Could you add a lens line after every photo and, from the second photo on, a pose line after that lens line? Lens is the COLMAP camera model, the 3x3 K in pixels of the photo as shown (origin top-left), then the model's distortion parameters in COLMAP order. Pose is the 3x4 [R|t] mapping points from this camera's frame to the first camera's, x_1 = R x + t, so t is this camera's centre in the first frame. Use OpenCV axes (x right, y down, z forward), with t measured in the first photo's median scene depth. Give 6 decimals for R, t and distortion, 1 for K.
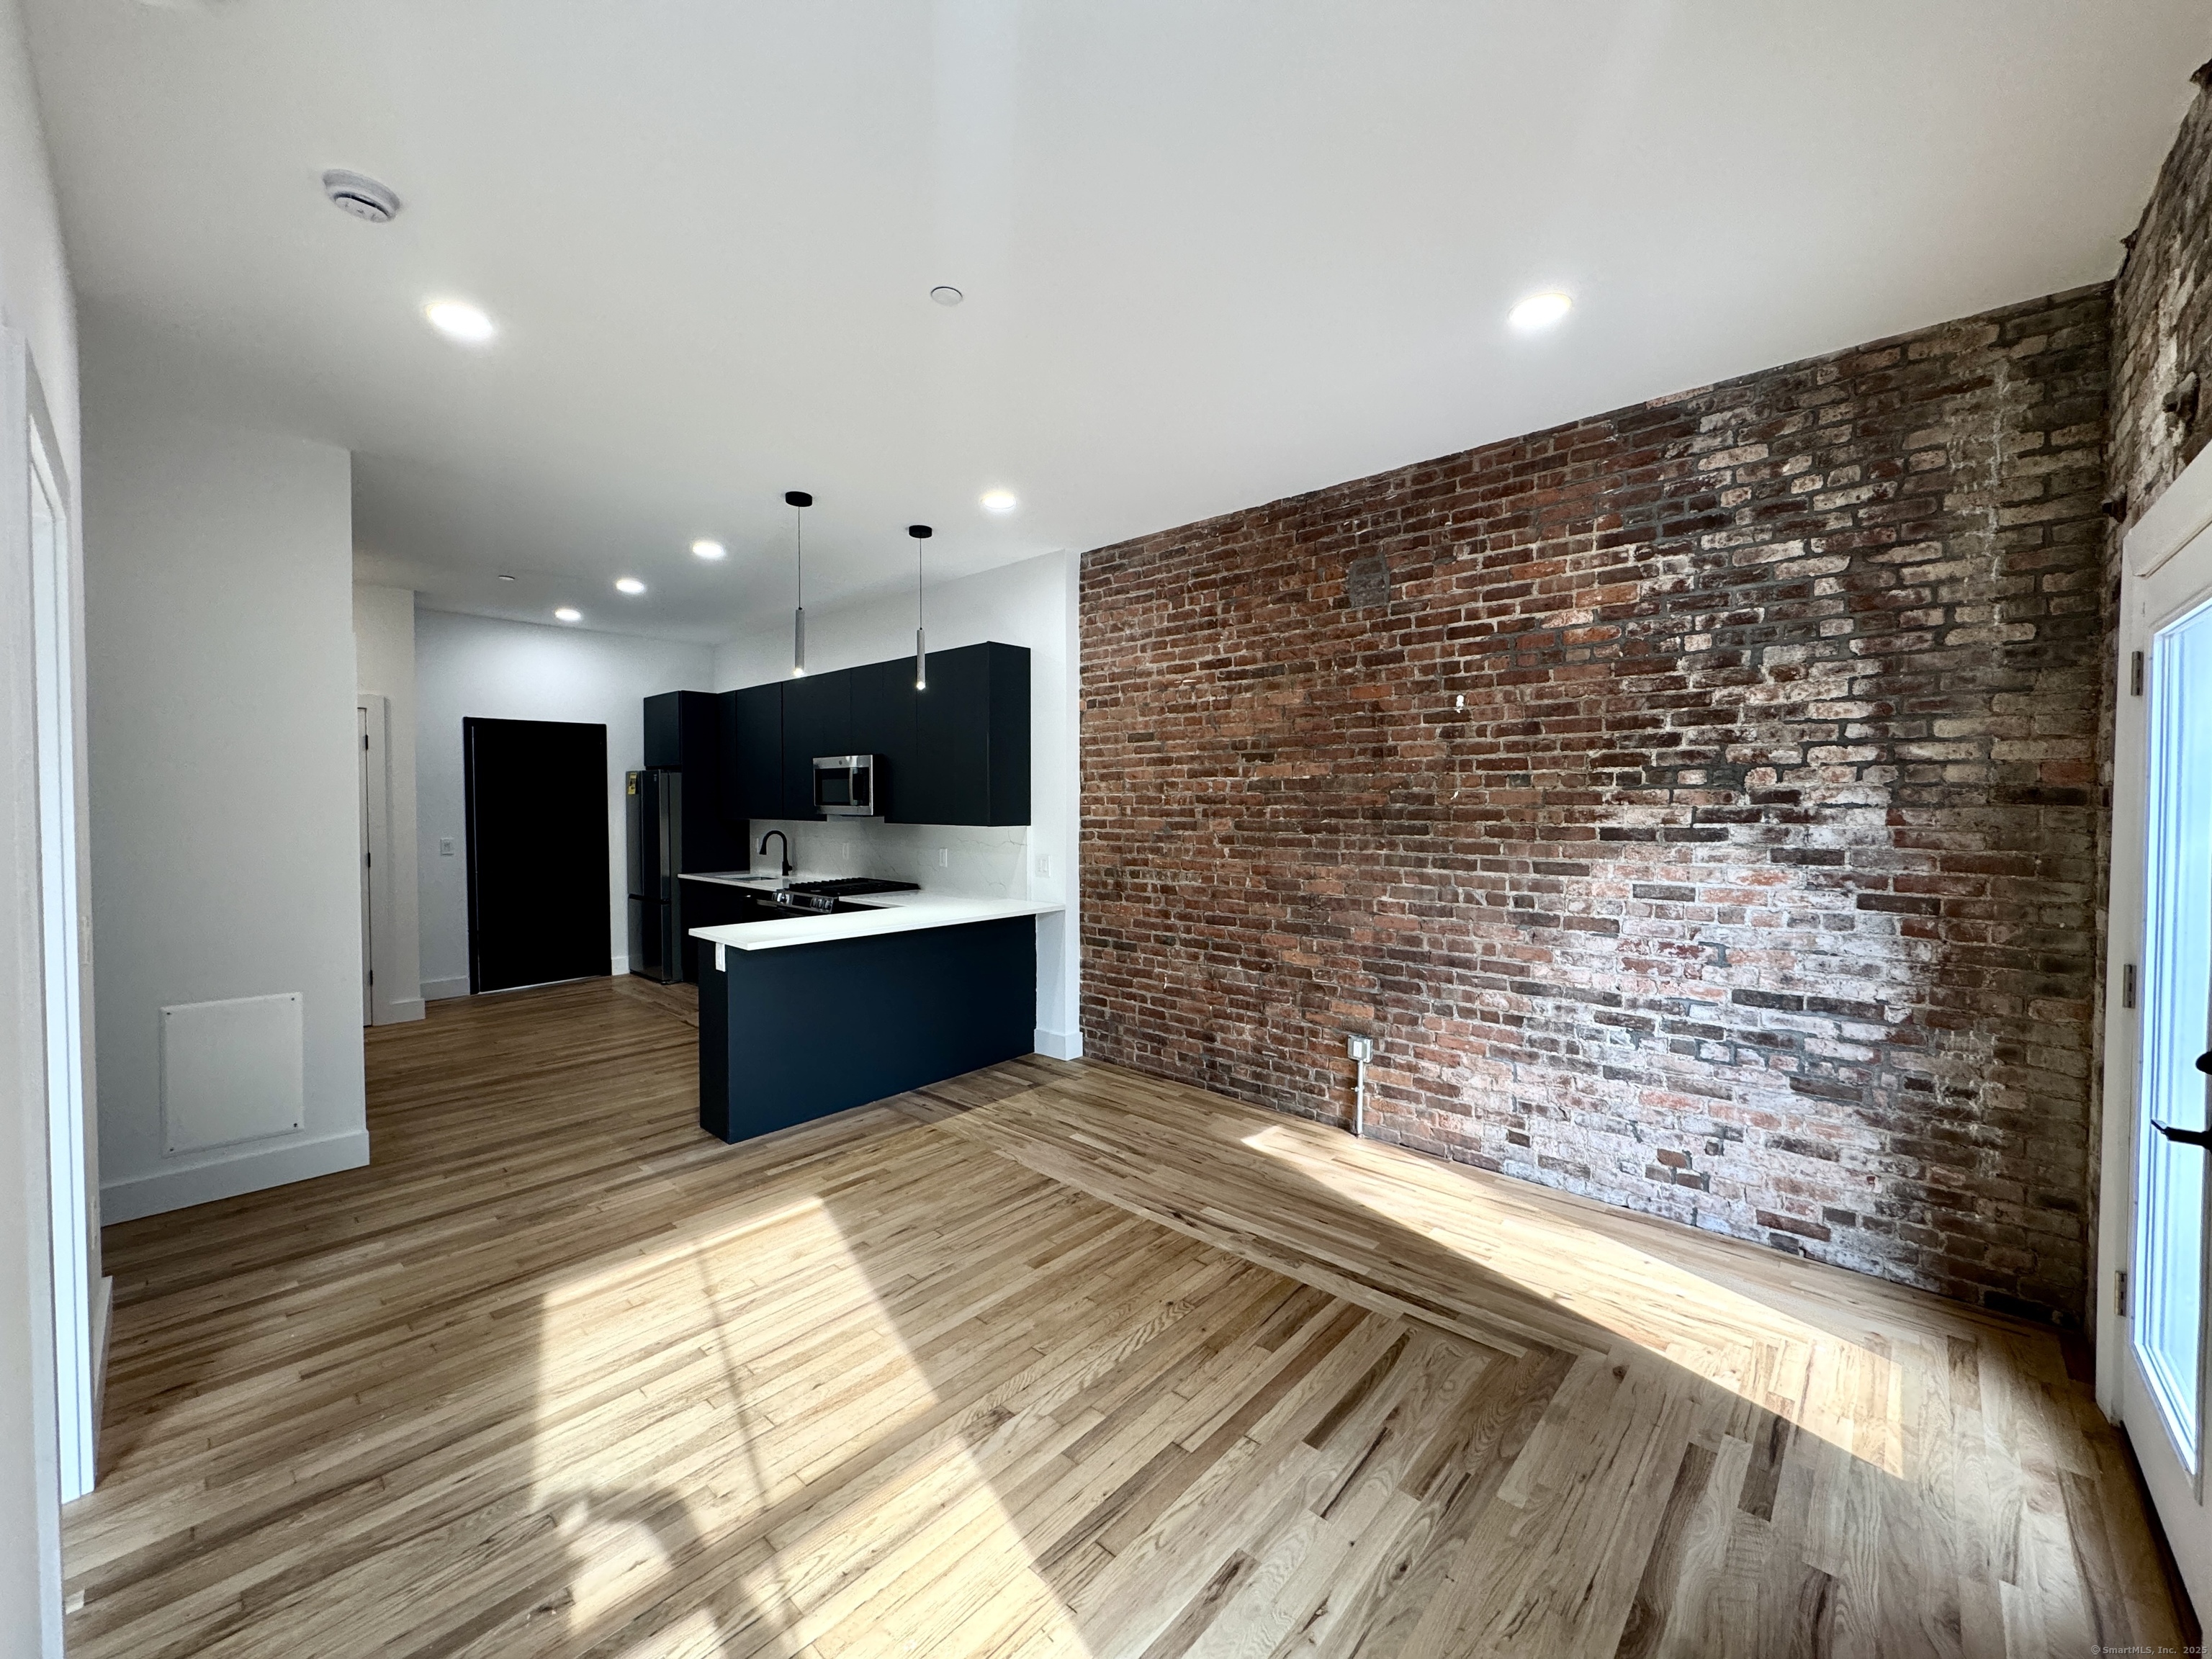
lens RADIAL K [[863.4, 0, 1100.7], [0, 863.4, 821.5], [0, 0, 1]] dist [-0.000042, -0.000053]
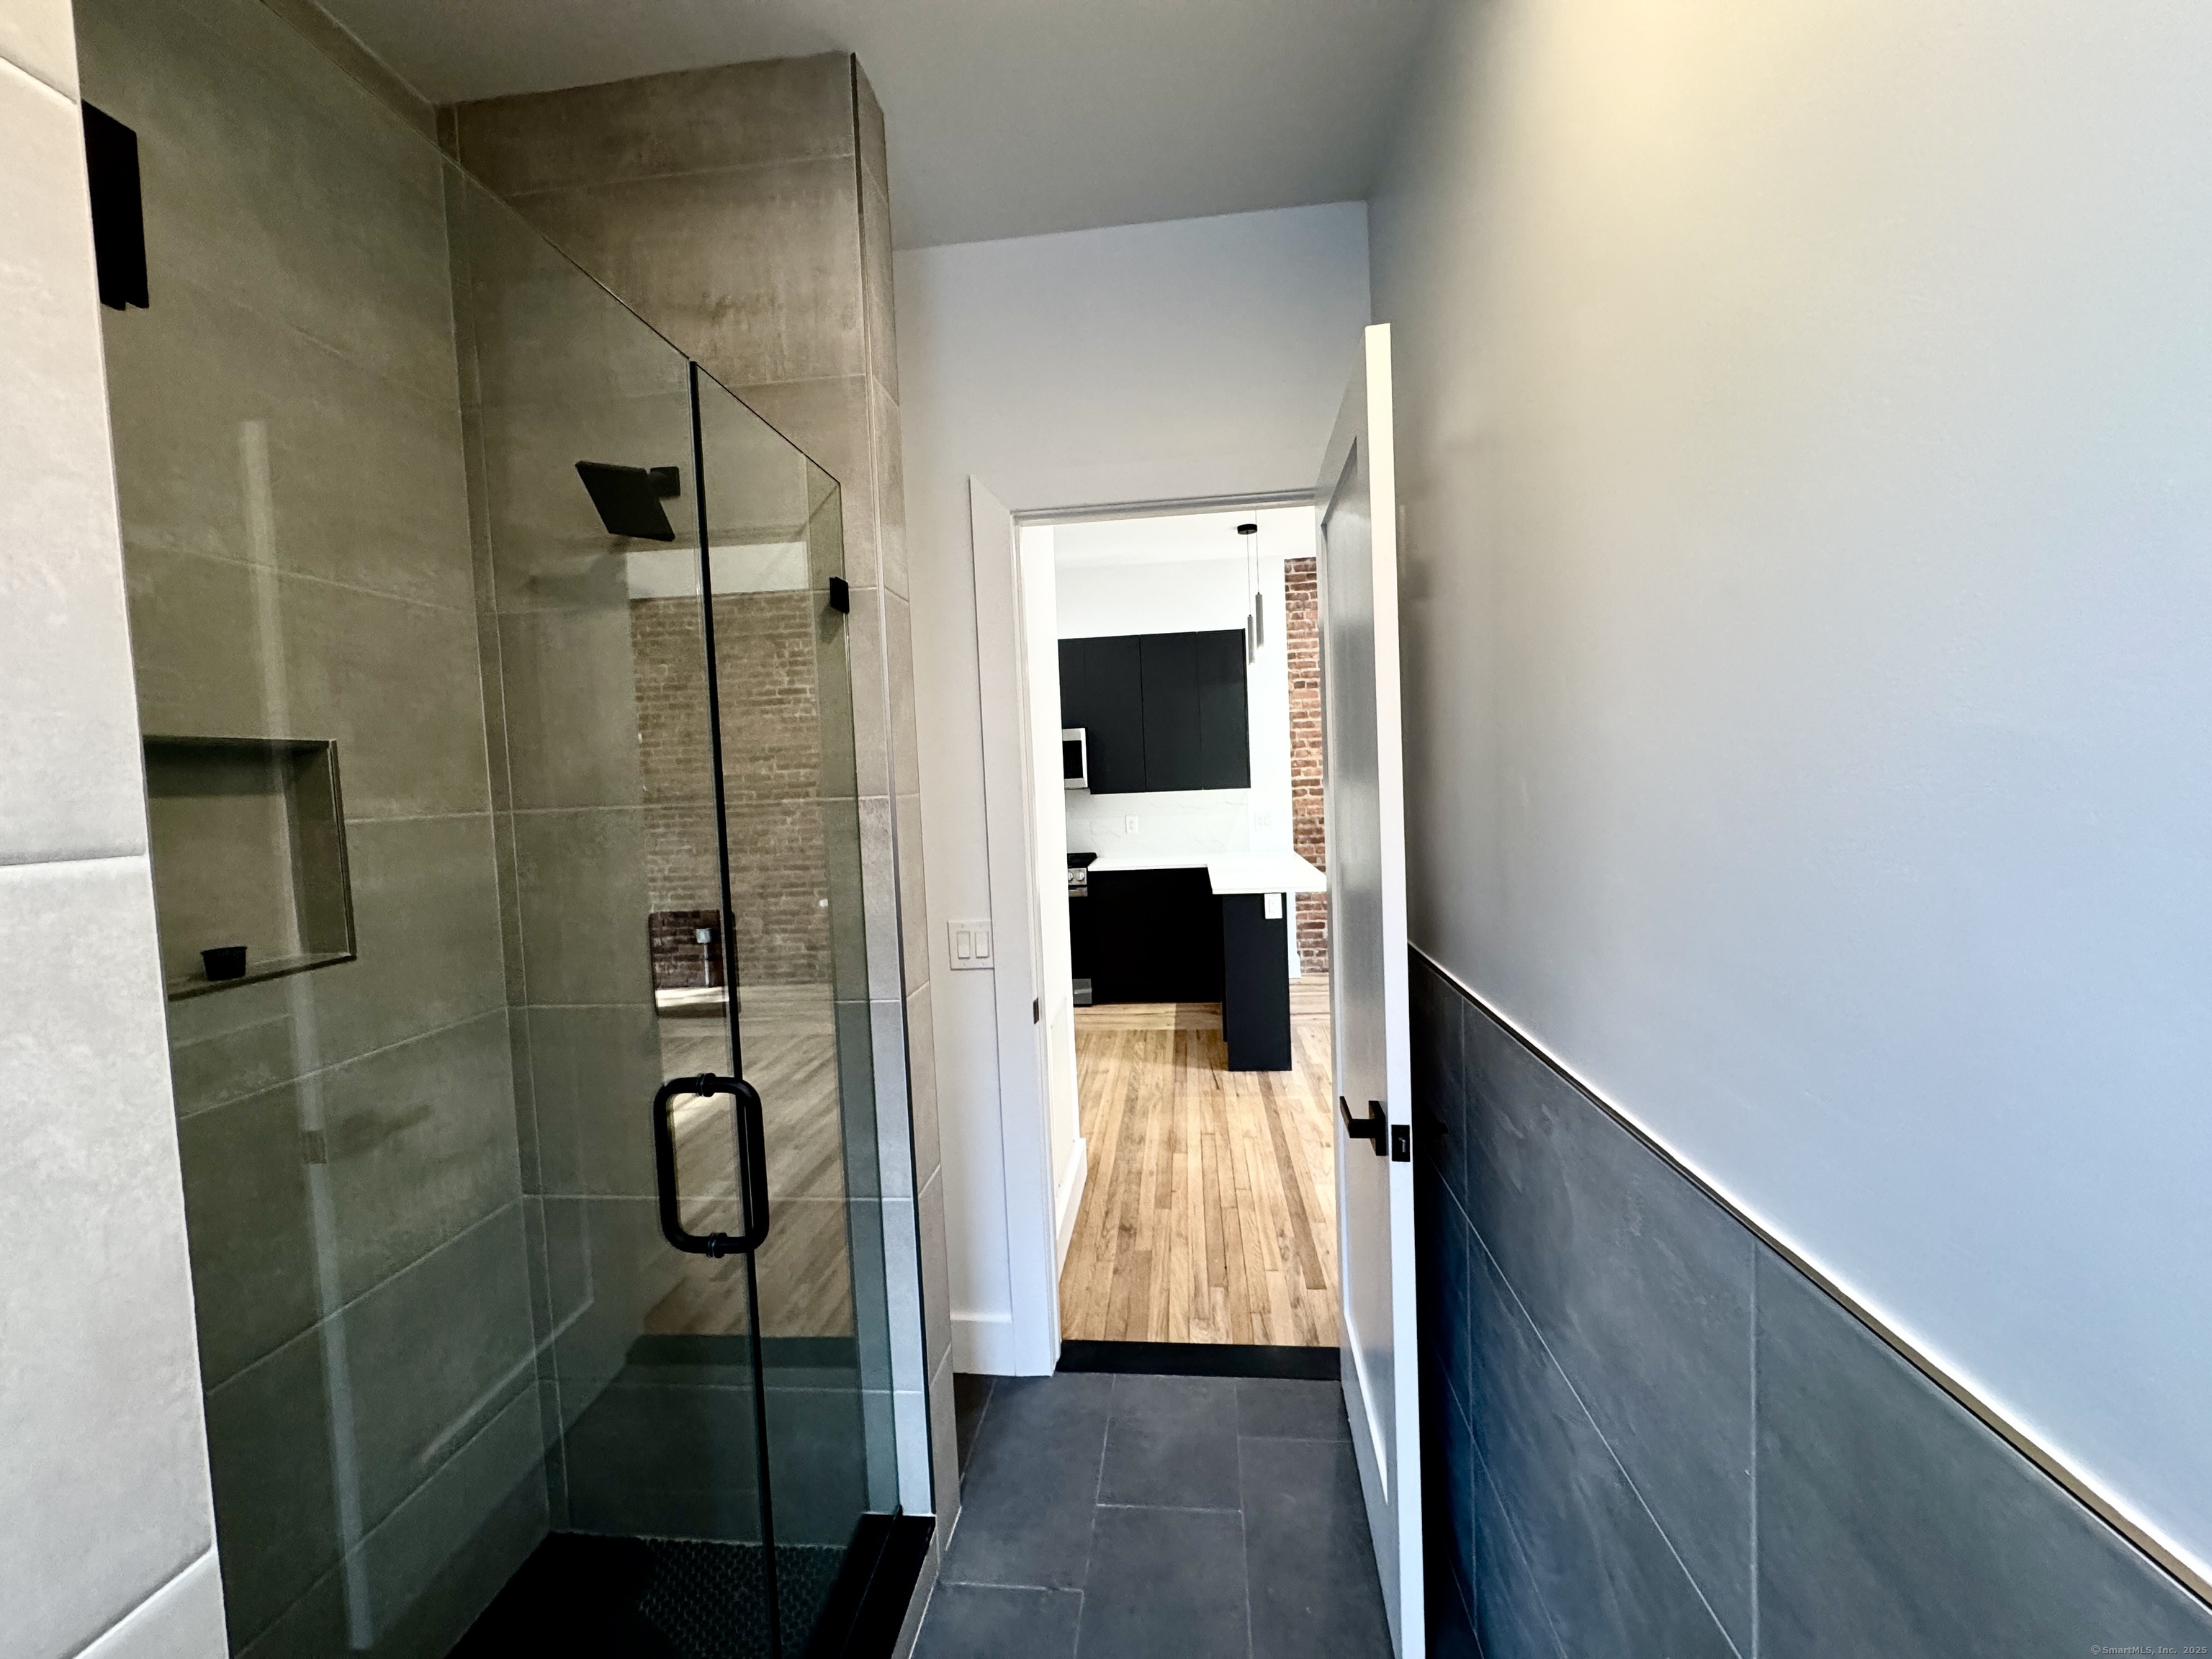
lens RADIAL K [[863.4, 0, 1107.5], [0, 863.4, 825.3], [0, 0, 1]] dist [-0.000042, -0.000053]
pose [[0.789681, -0.067063, 0.609841, -0.978769], [0.059943, 0.997686, 0.032094, 0.006888], [-0.610582, 0.011211, 0.791873, 0.198824]]
